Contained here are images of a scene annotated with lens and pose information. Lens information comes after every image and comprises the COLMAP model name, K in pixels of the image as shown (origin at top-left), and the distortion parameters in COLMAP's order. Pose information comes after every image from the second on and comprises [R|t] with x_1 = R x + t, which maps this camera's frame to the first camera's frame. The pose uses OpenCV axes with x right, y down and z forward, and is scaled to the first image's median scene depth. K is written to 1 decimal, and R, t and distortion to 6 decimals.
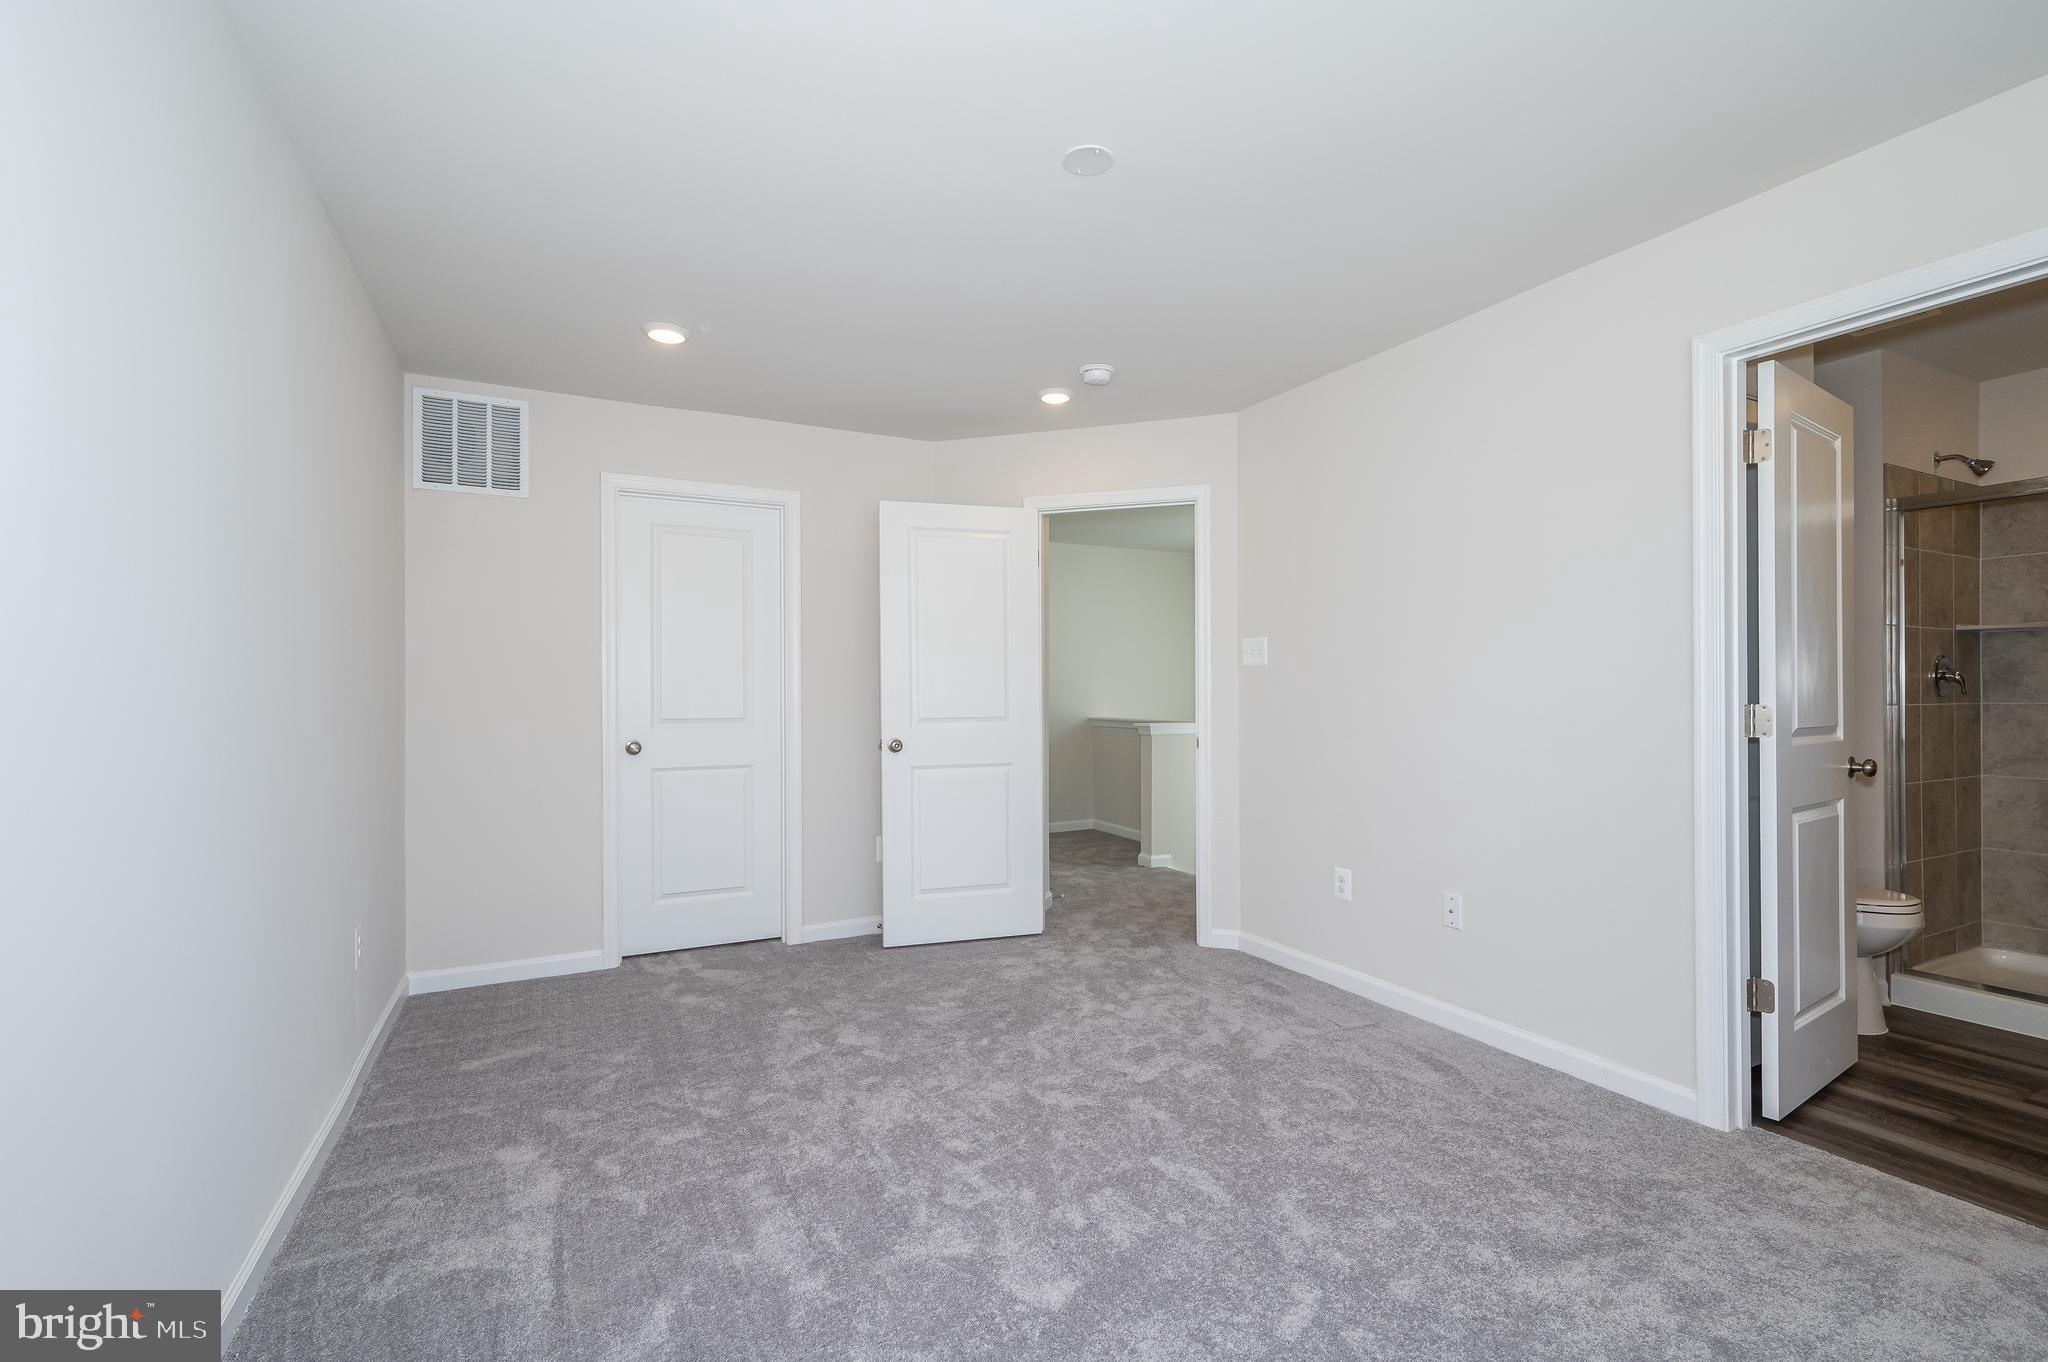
lens RADIAL K [[913.1, 0, 1036.5], [0, 913.1, 680.3], [0, 0, 1]] dist [0.000394, 0.000215]
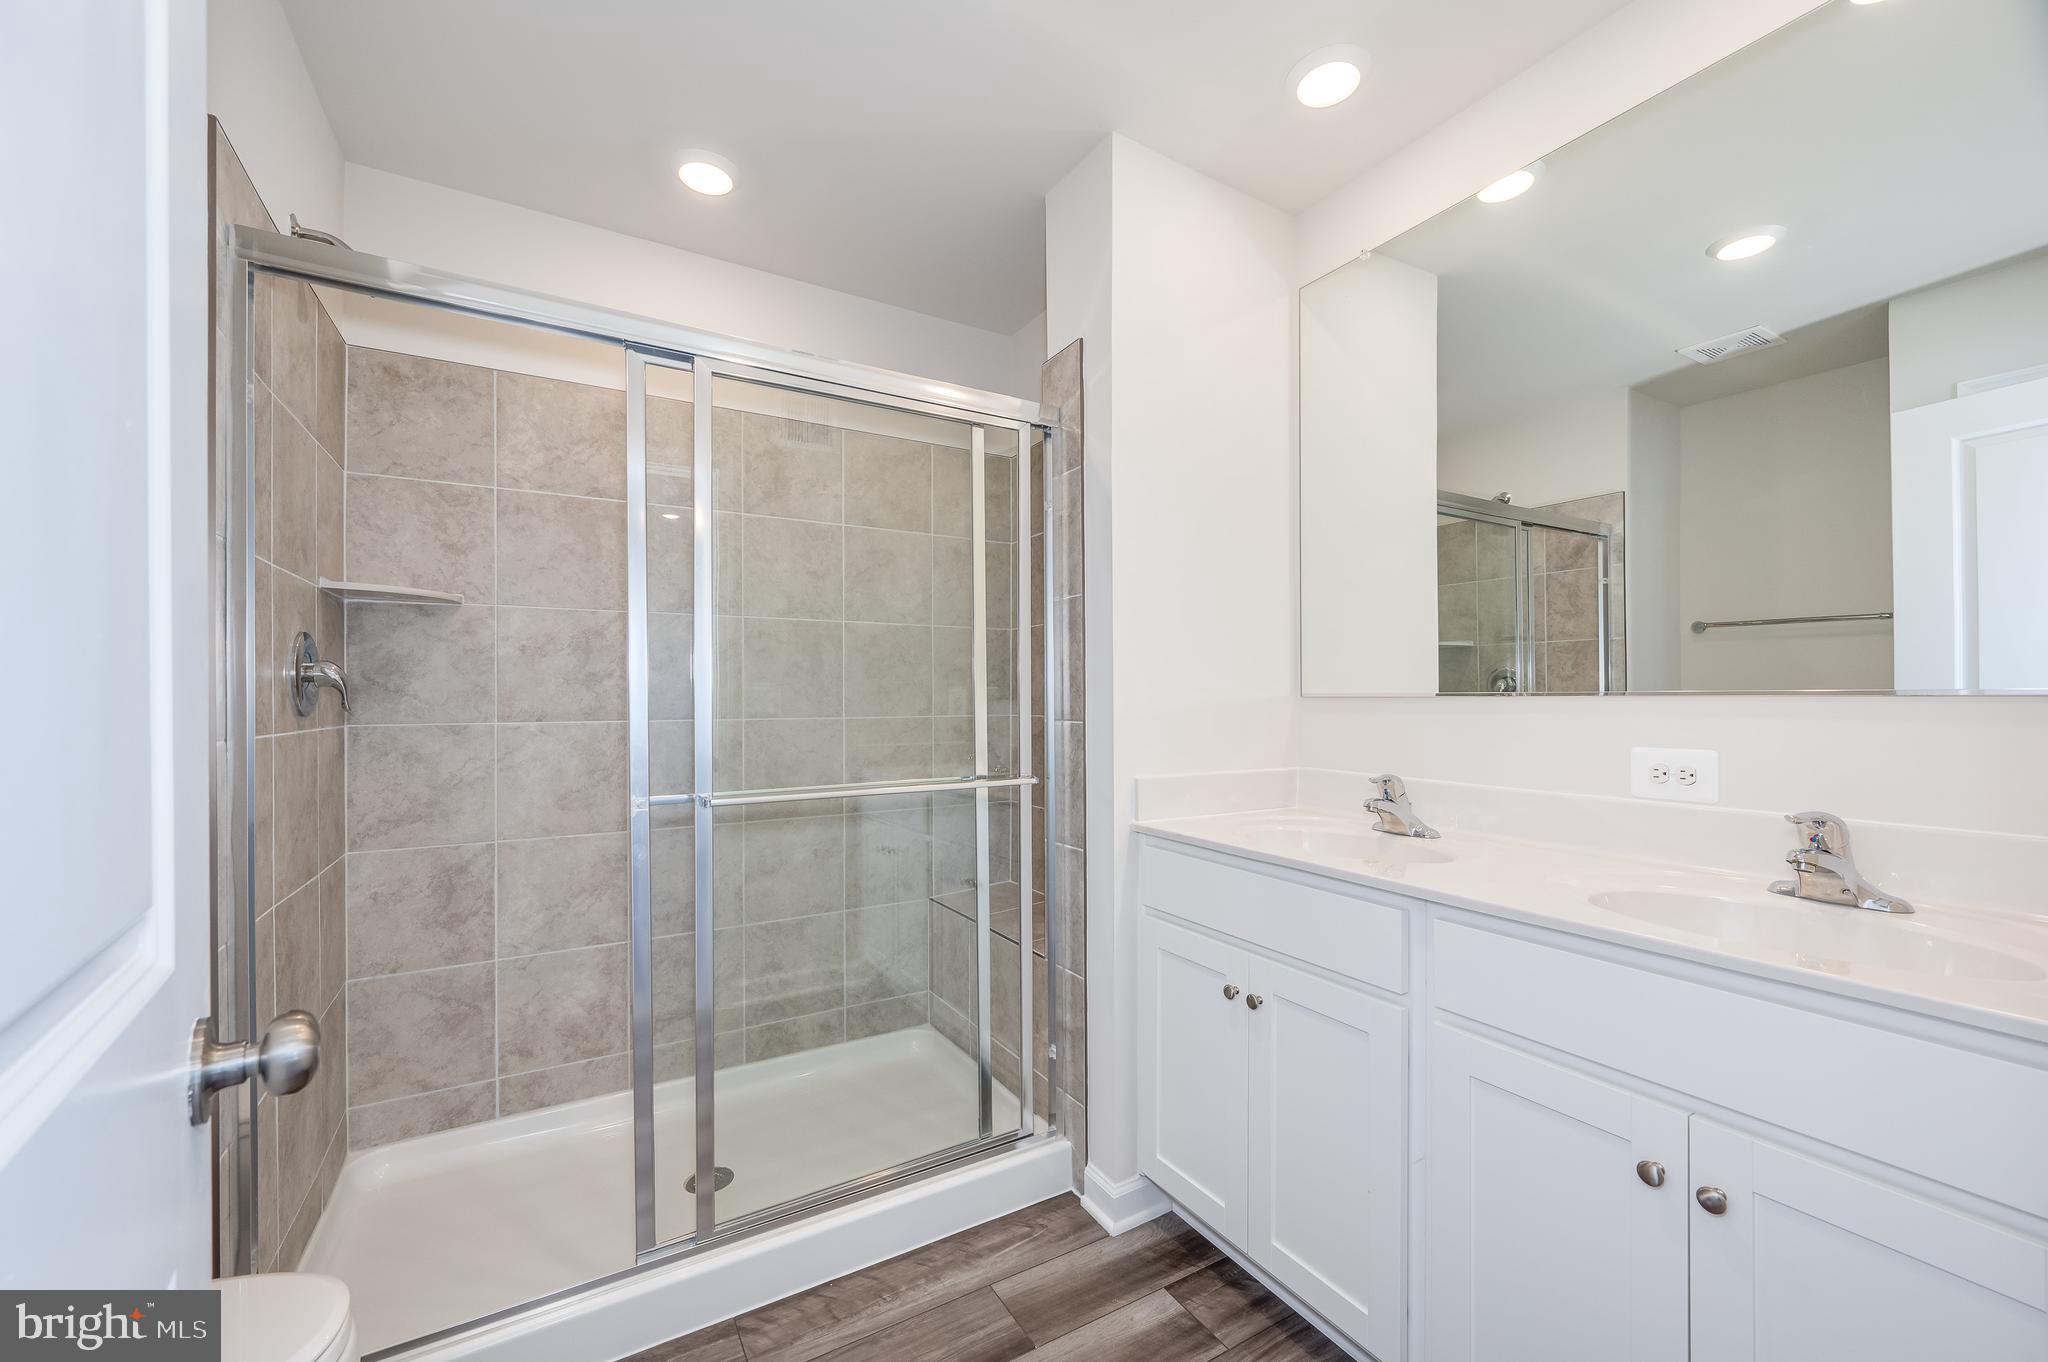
lens RADIAL K [[805.1, 0, 1023.2], [0, 805.1, 702.1], [0, 0, 1]] dist [0.001429, 0.000164]
pose [[-0.051580, -0.000733, 0.998669, 0.525034], [-0.004734, 0.999989, 0.000489, 0.007947], [-0.998658, -0.004703, -0.051583, 0.619938]]
